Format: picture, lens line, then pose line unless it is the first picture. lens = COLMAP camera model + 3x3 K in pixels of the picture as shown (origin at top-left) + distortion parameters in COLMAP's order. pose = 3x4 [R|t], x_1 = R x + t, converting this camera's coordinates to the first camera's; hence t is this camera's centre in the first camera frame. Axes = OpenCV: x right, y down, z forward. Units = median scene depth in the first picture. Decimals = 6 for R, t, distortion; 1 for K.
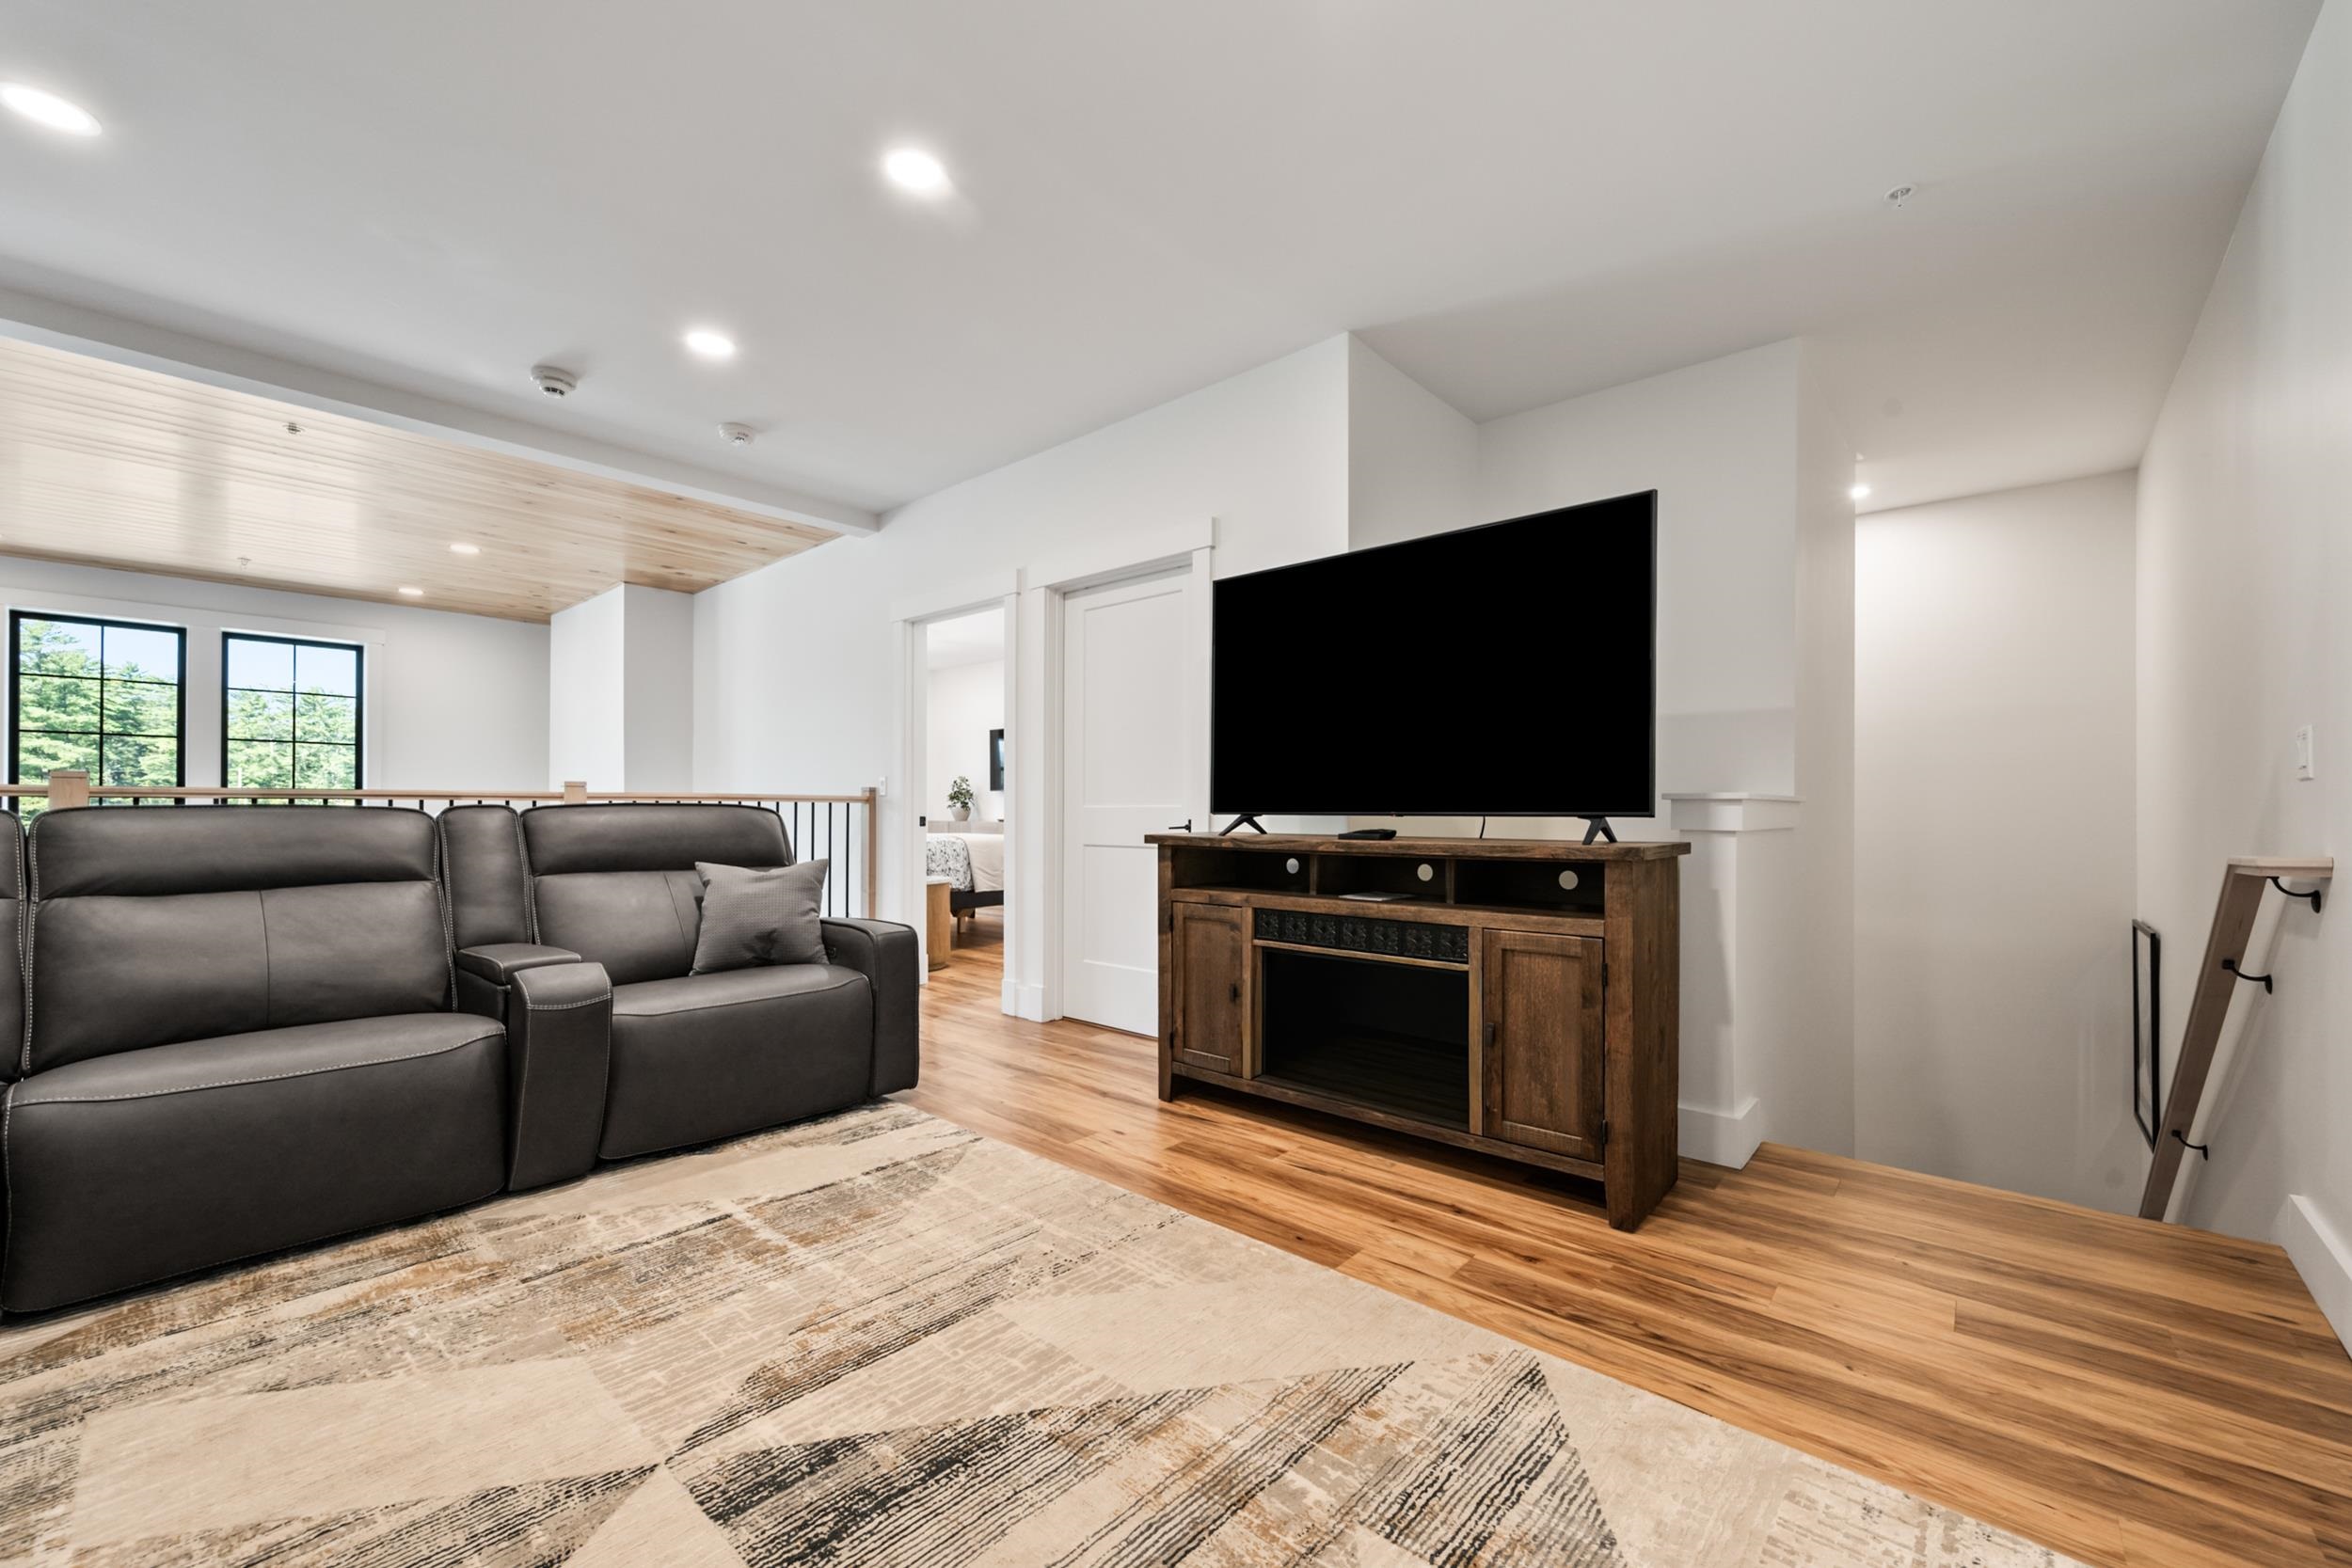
lens RADIAL K [[920.0, 0, 1166.0], [0, 920.0, 795.9], [0, 0, 1]] dist [0.001780, 0.000139]
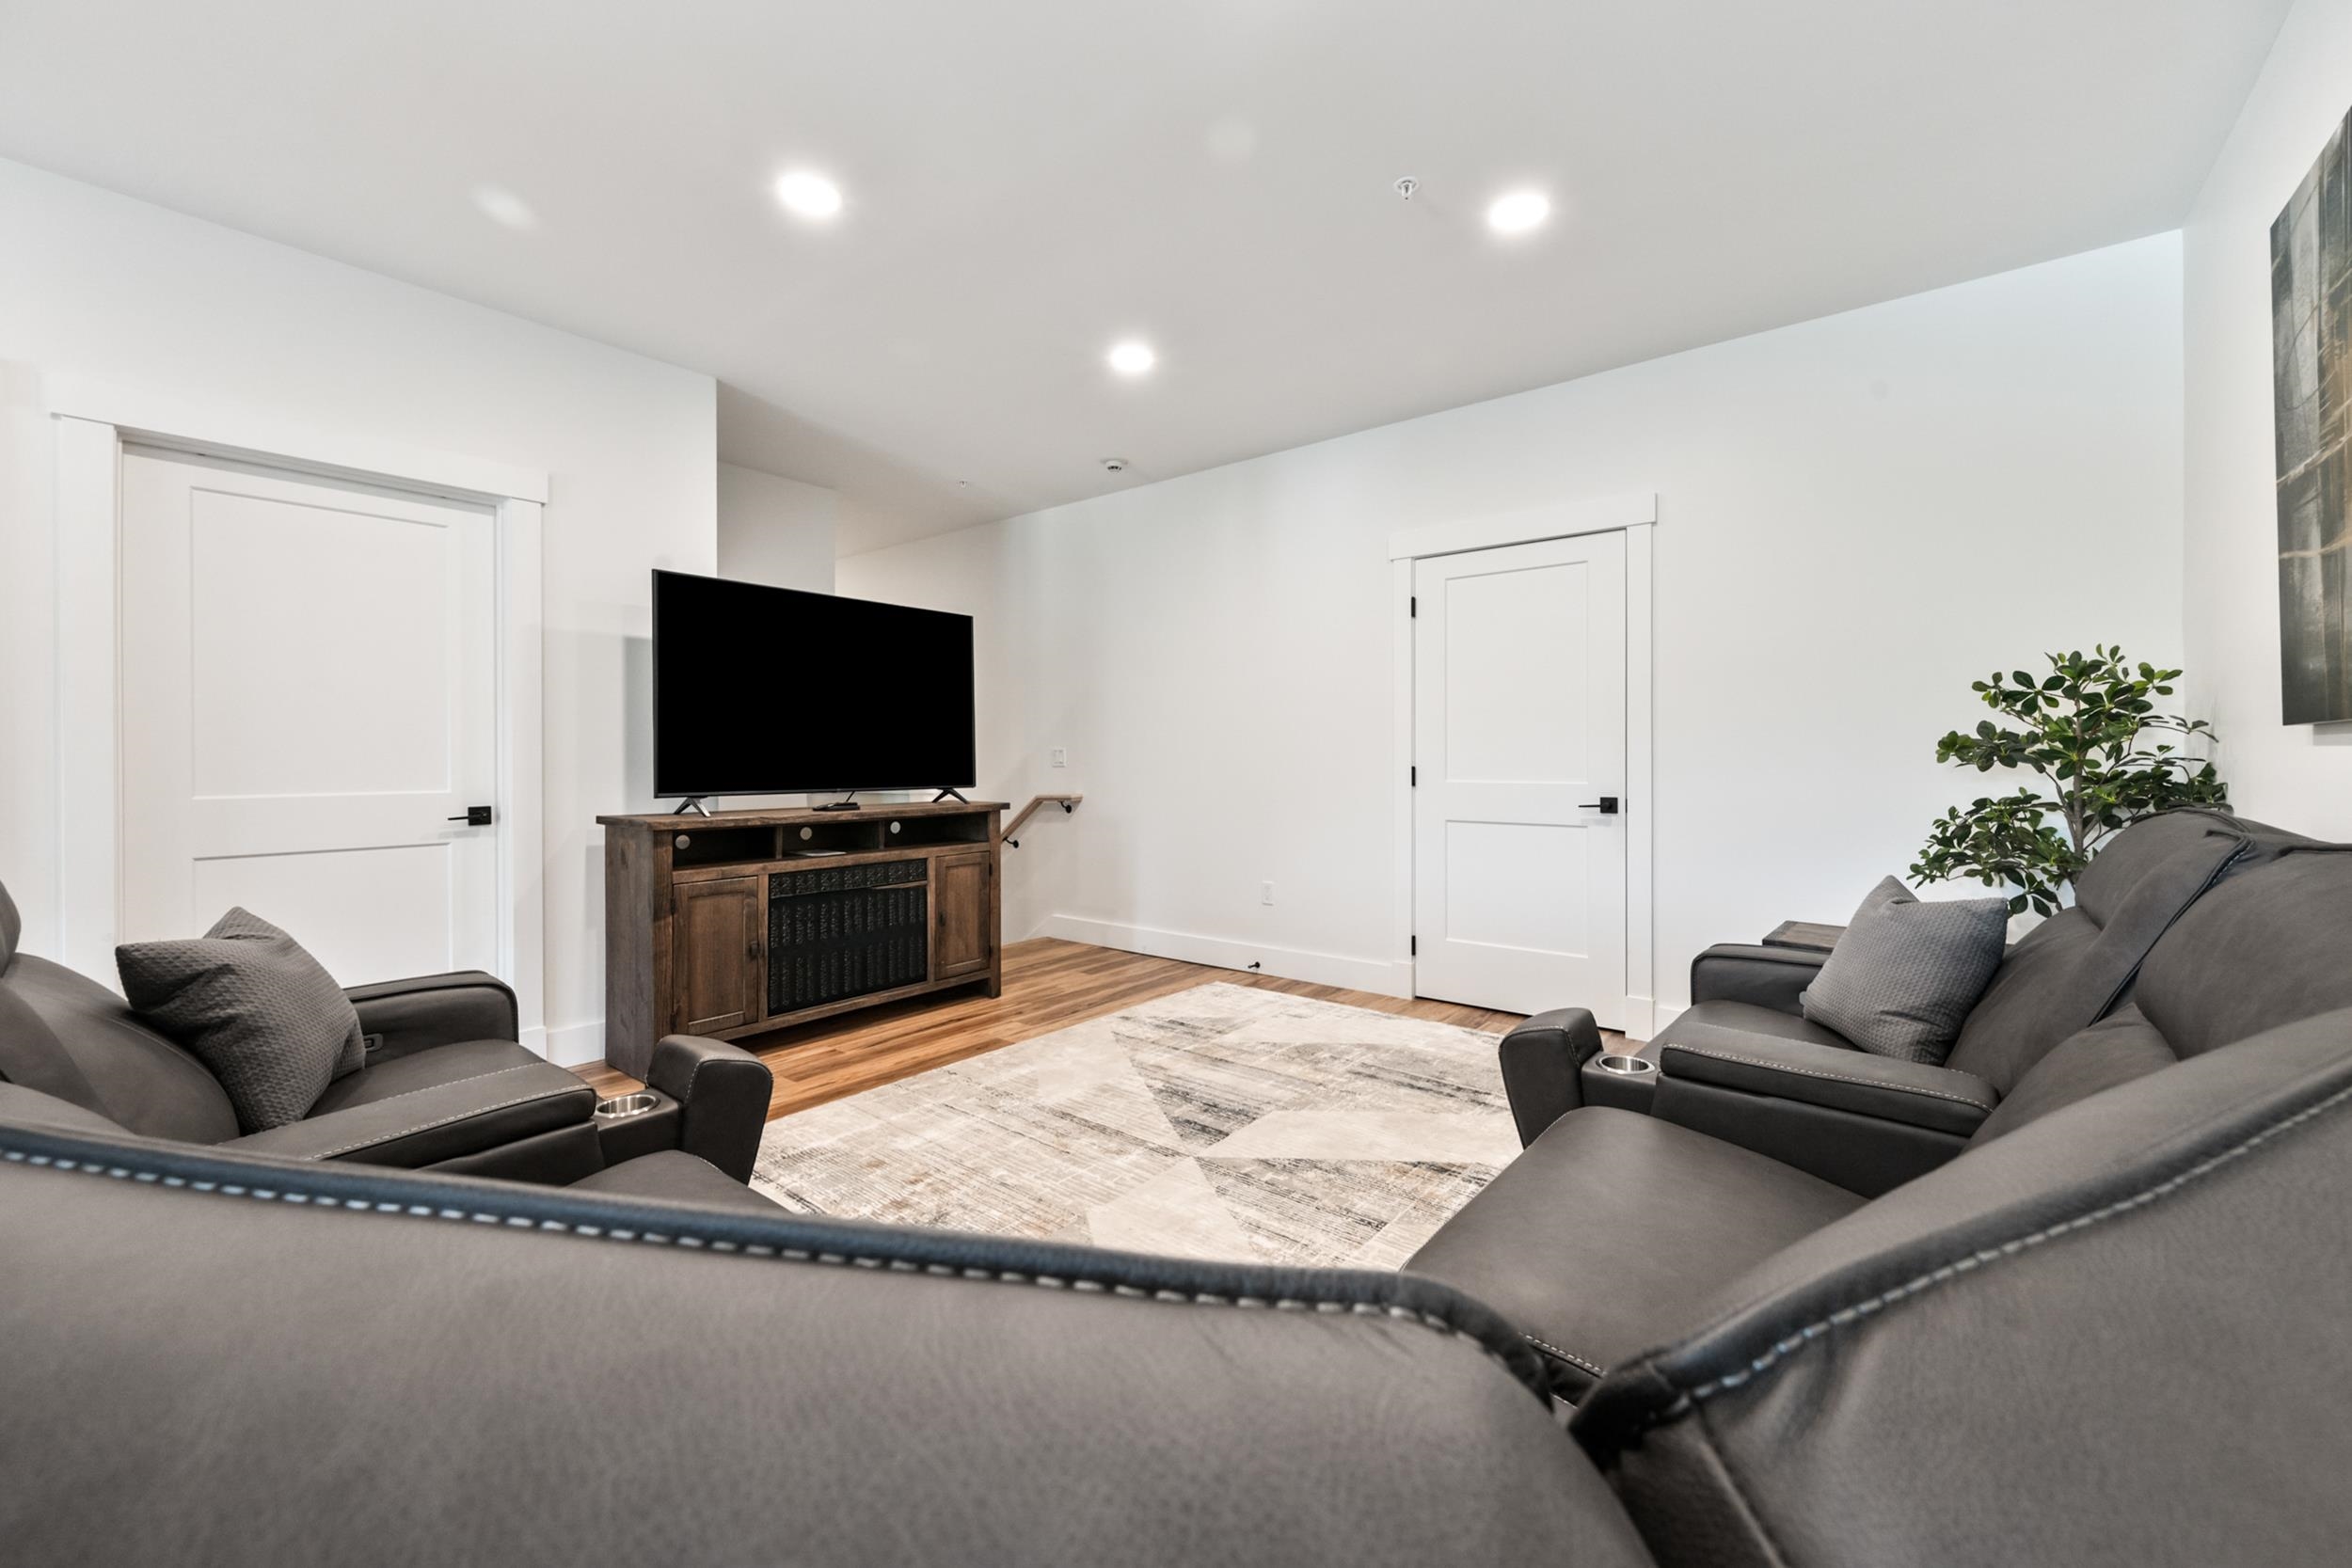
lens RADIAL K [[922.6, 0, 1184.0], [0, 922.6, 751.5], [0, 0, 1]] dist [-0.000562, -0.000046]
pose [[-0.050060, 0.005224, 0.998733, -1.363209], [-0.009412, 0.999939, -0.005703, -0.043006], [-0.998702, -0.009685, -0.050008, 0.637927]]
